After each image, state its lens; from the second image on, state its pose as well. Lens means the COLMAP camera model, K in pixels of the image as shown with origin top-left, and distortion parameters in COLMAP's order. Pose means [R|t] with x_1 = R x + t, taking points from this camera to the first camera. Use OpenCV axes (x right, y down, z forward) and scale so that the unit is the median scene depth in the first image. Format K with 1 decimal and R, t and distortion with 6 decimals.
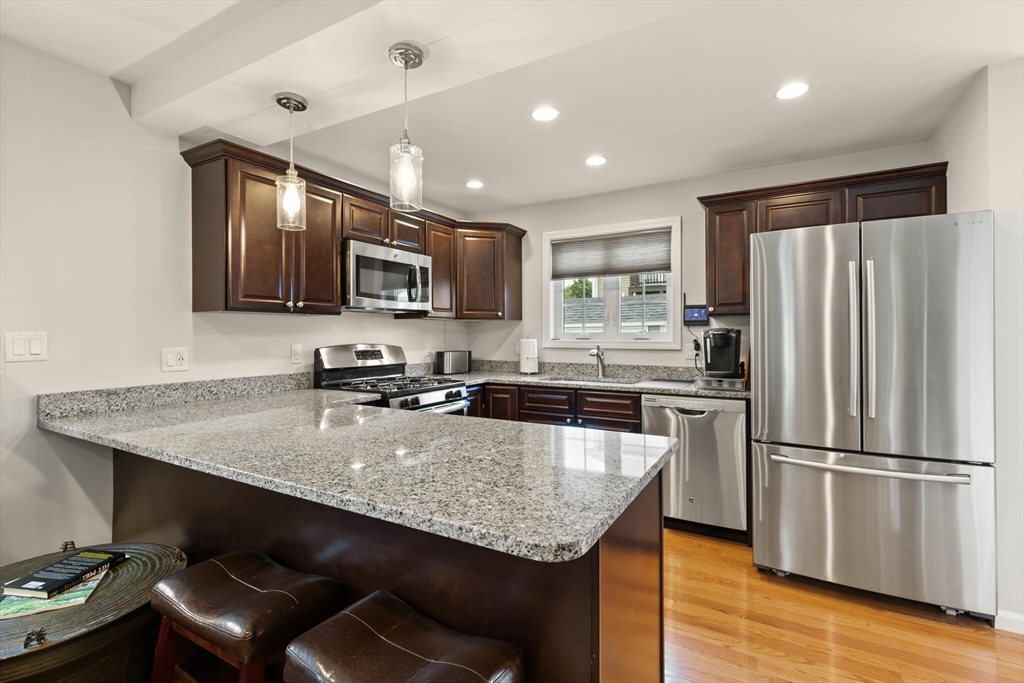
lens RADIAL K [[474.1, 0, 510.4], [0, 474.1, 335.3], [0, 0, 1]] dist [0.013644, -0.005592]
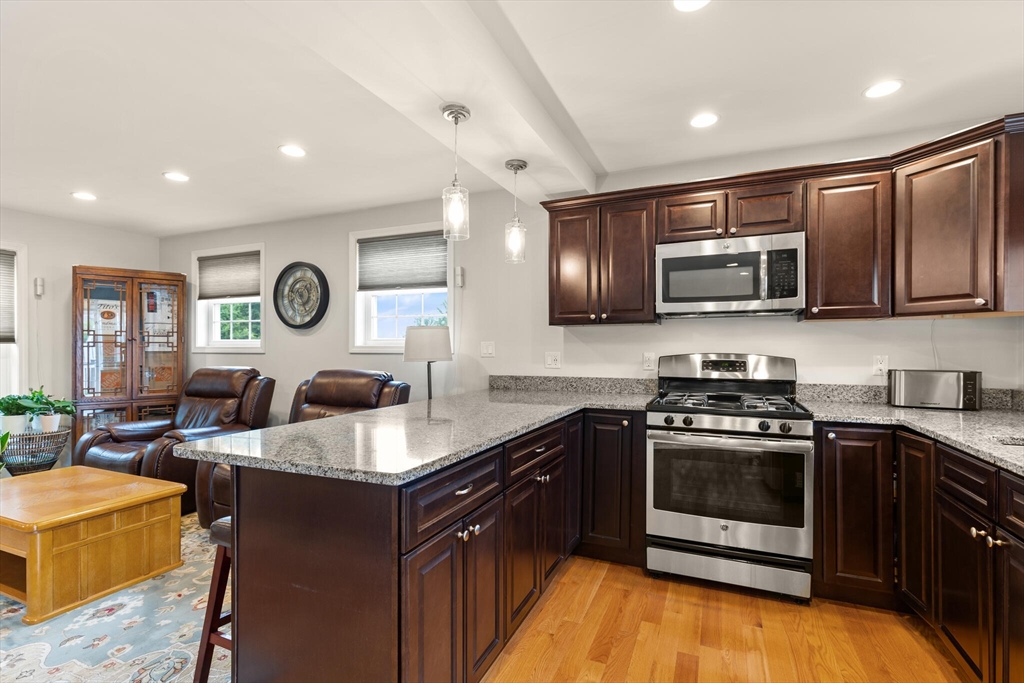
lens RADIAL K [[474.1, 0, 511.9], [0, 474.1, 348.8], [0, 0, 1]] dist [0.013644, -0.005592]
pose [[0.109610, 0.008933, -0.993935, 0.539111], [-0.000436, 0.999960, 0.008939, 0.002487], [0.993975, -0.000546, 0.109609, 0.538509]]
